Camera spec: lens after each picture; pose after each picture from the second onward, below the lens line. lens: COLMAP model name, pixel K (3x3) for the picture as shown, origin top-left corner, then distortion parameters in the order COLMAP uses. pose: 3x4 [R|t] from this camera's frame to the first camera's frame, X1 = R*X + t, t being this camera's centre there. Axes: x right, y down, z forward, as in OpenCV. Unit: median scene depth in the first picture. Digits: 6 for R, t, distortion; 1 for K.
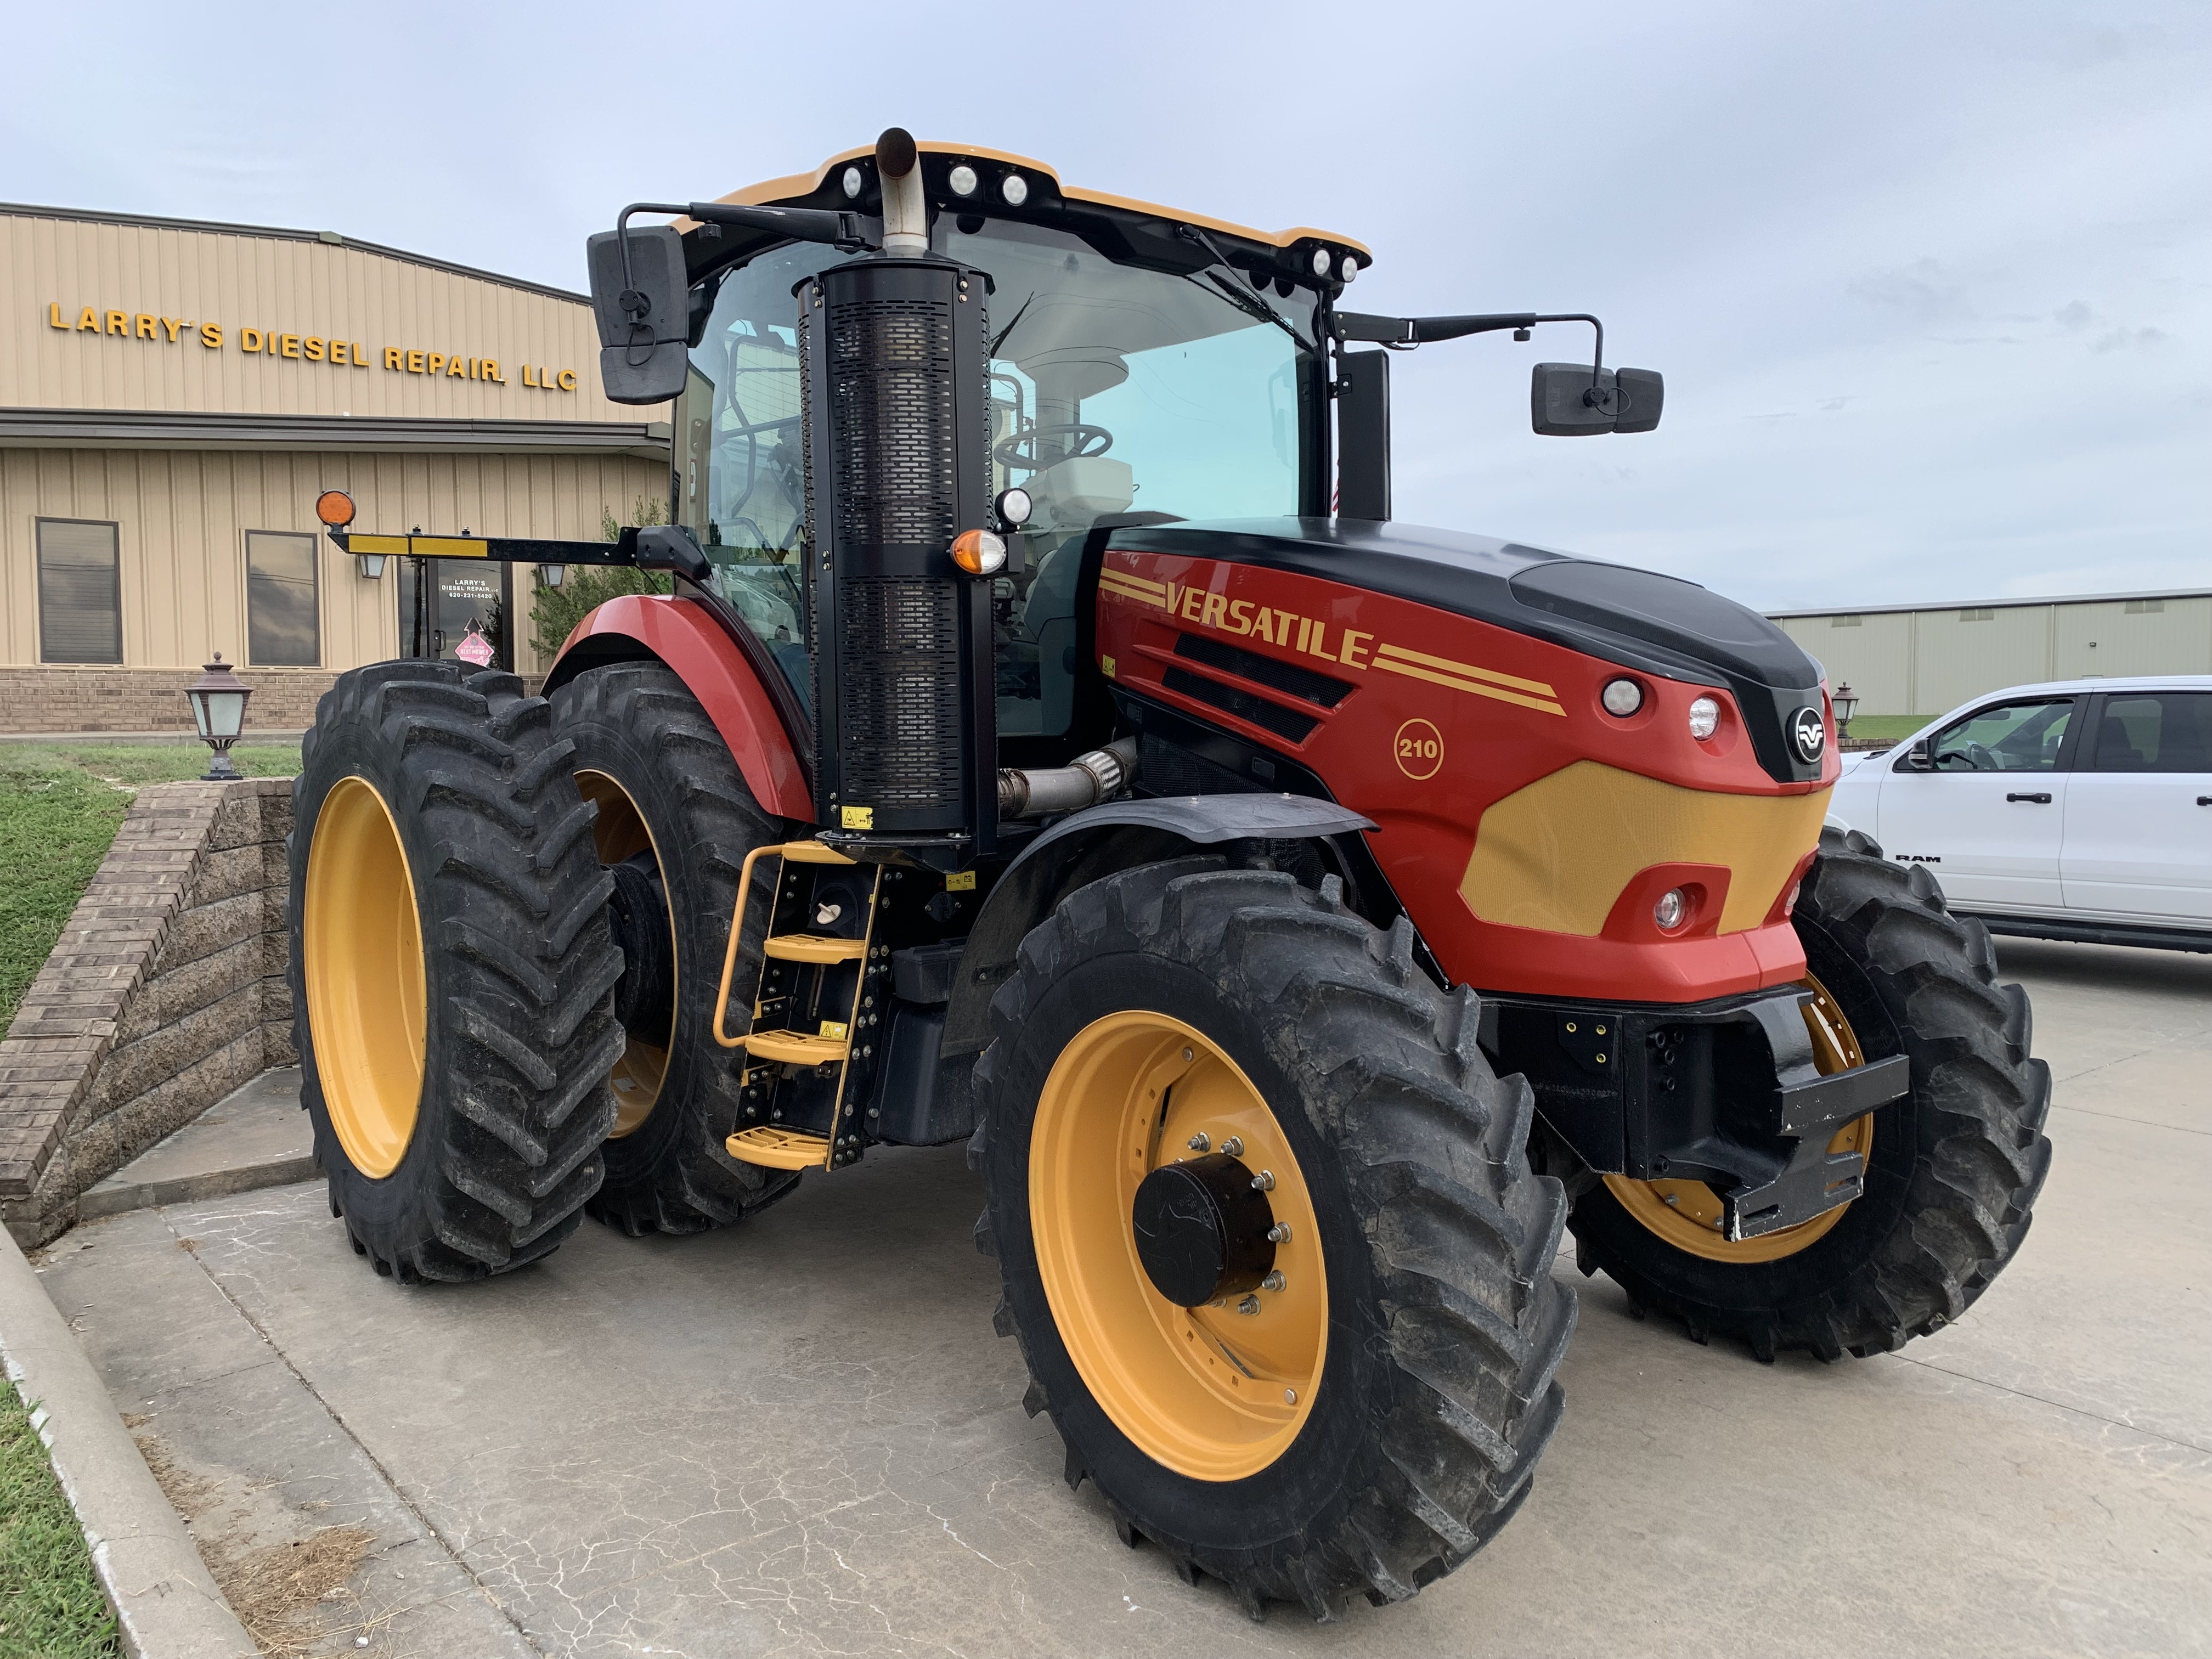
lens RADIAL K [[1688.0, 0, 1104.0], [0, 1688.0, 823.2], [0, 0, 1]] dist [0.010140, 0.002907]
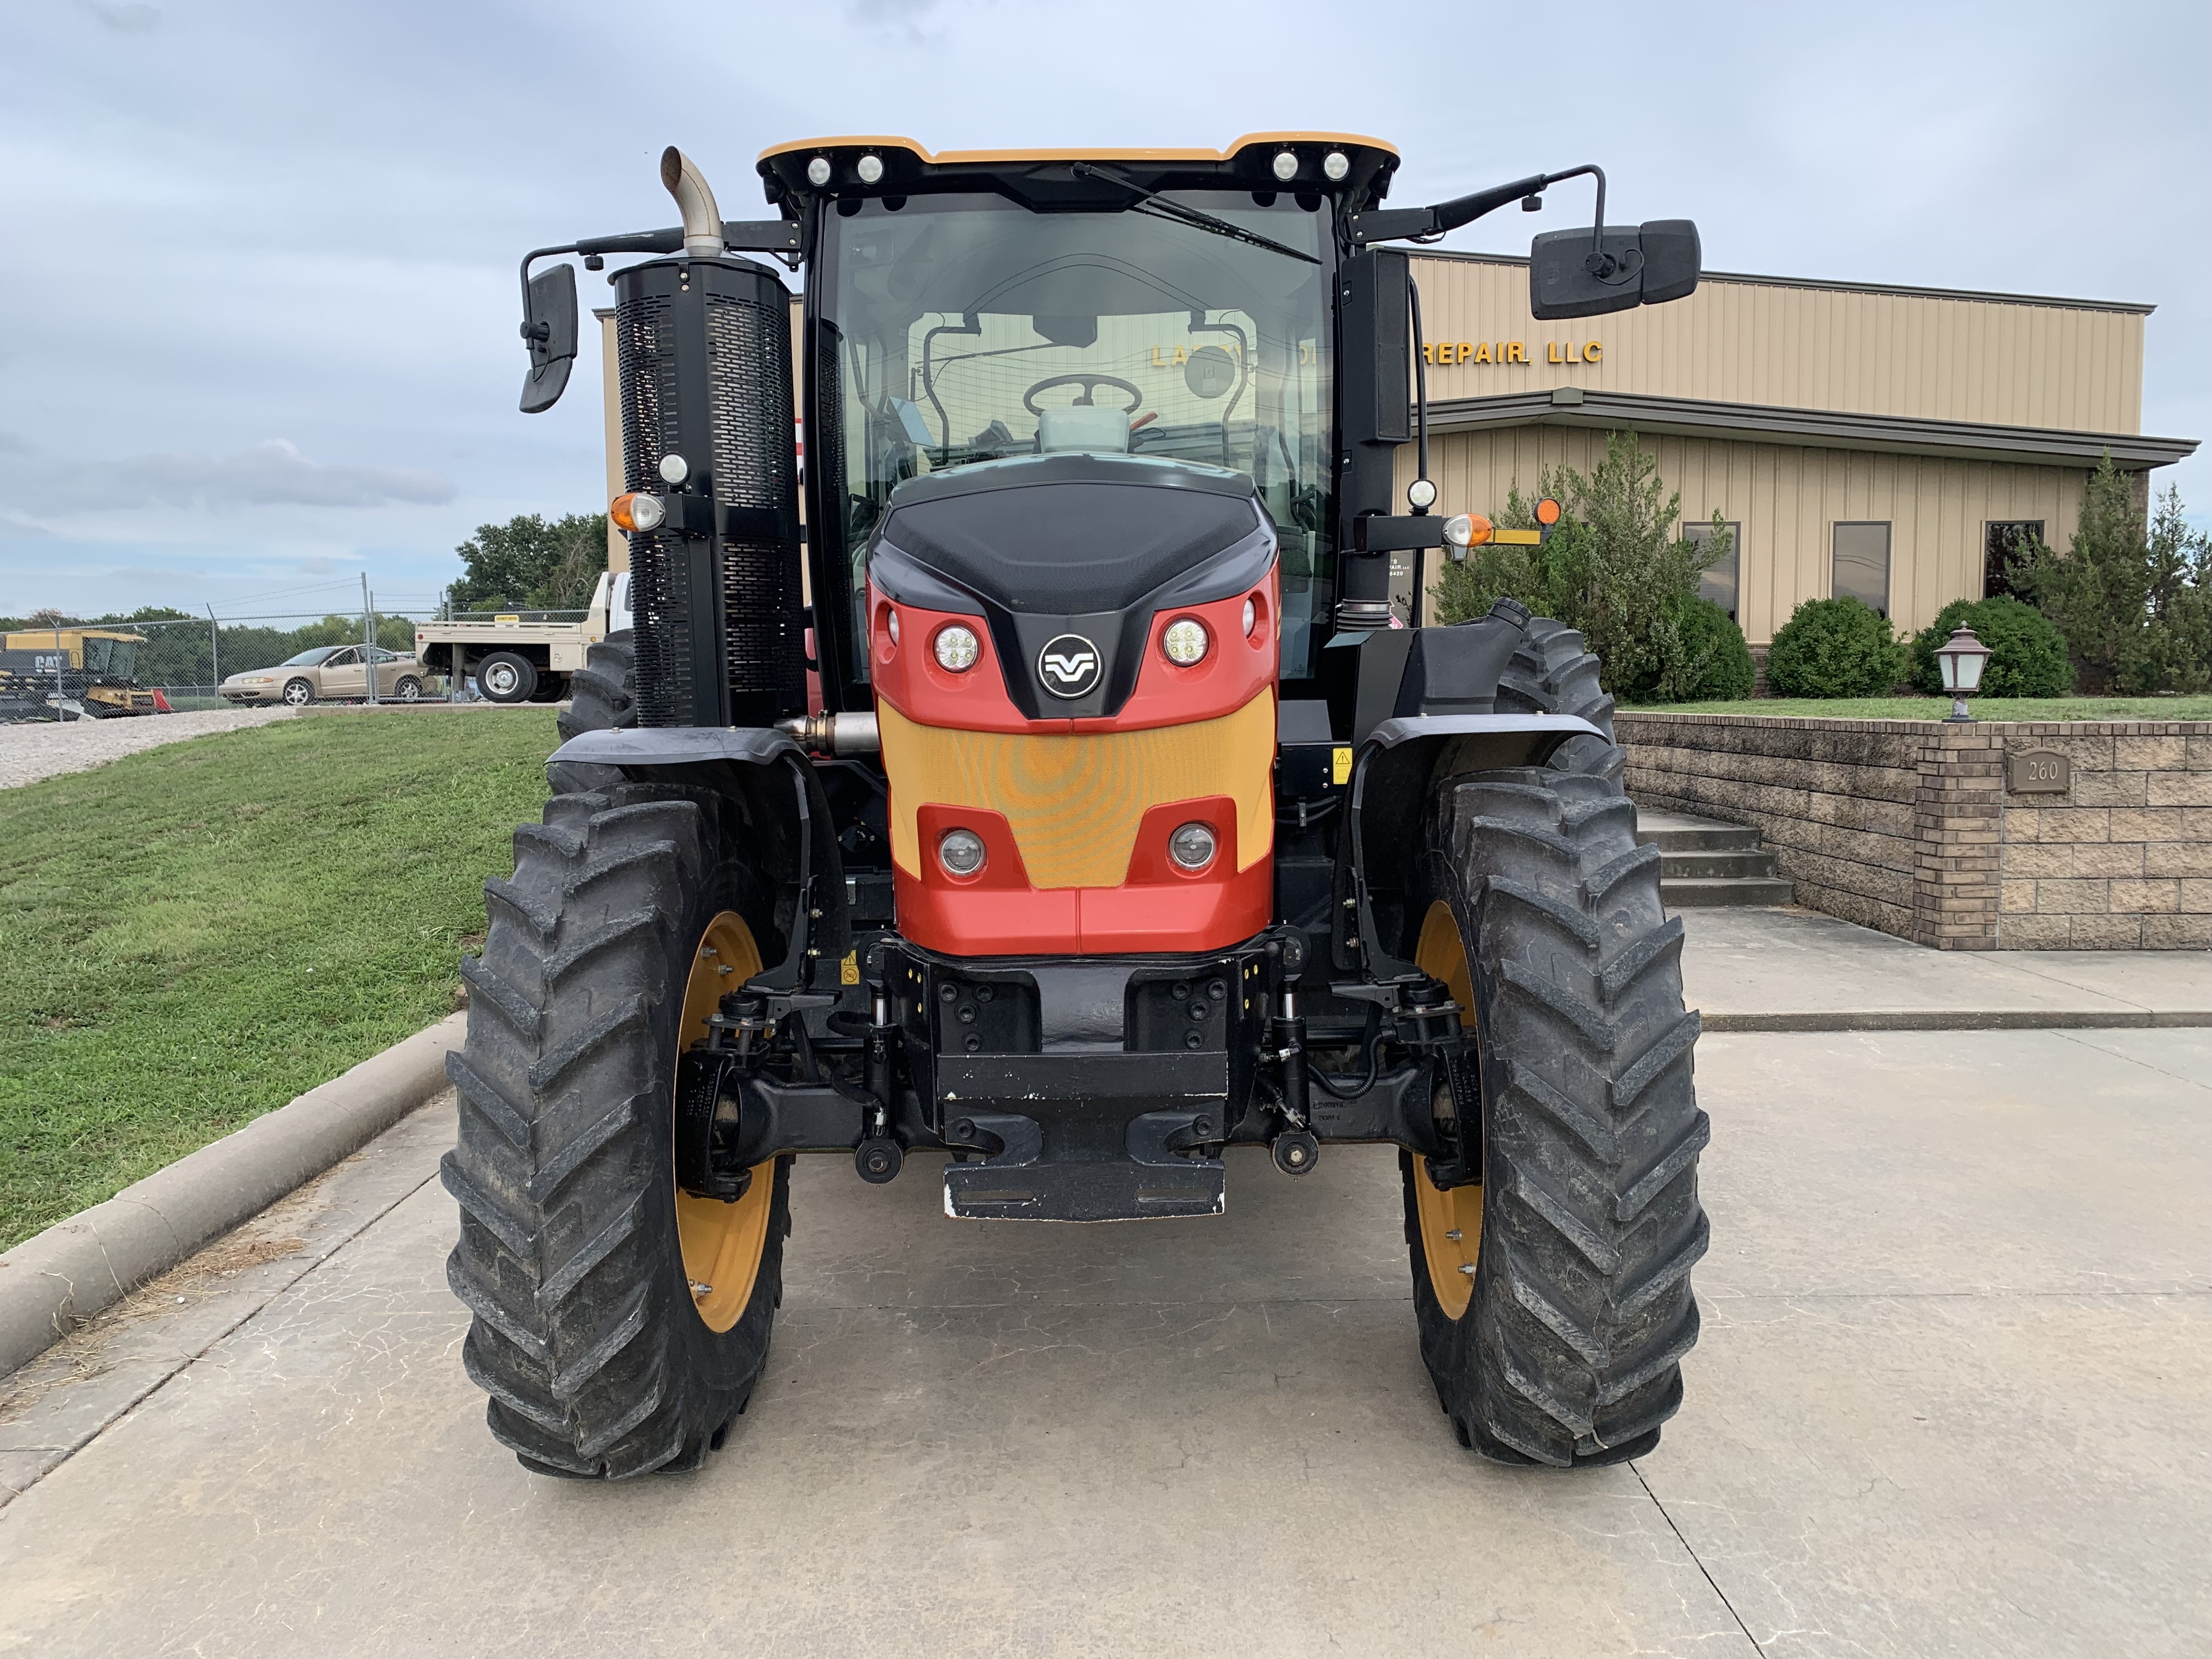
lens RADIAL K [[1688.0, 0, 1104.6], [0, 1688.0, 837.6], [0, 0, 1]] dist [0.010140, 0.002907]
pose [[0.779206, 0.051794, -0.624625, 0.623808], [-0.037343, 0.998646, 0.036222, 0.002543], [0.625655, -0.004899, 0.780085, 0.212644]]
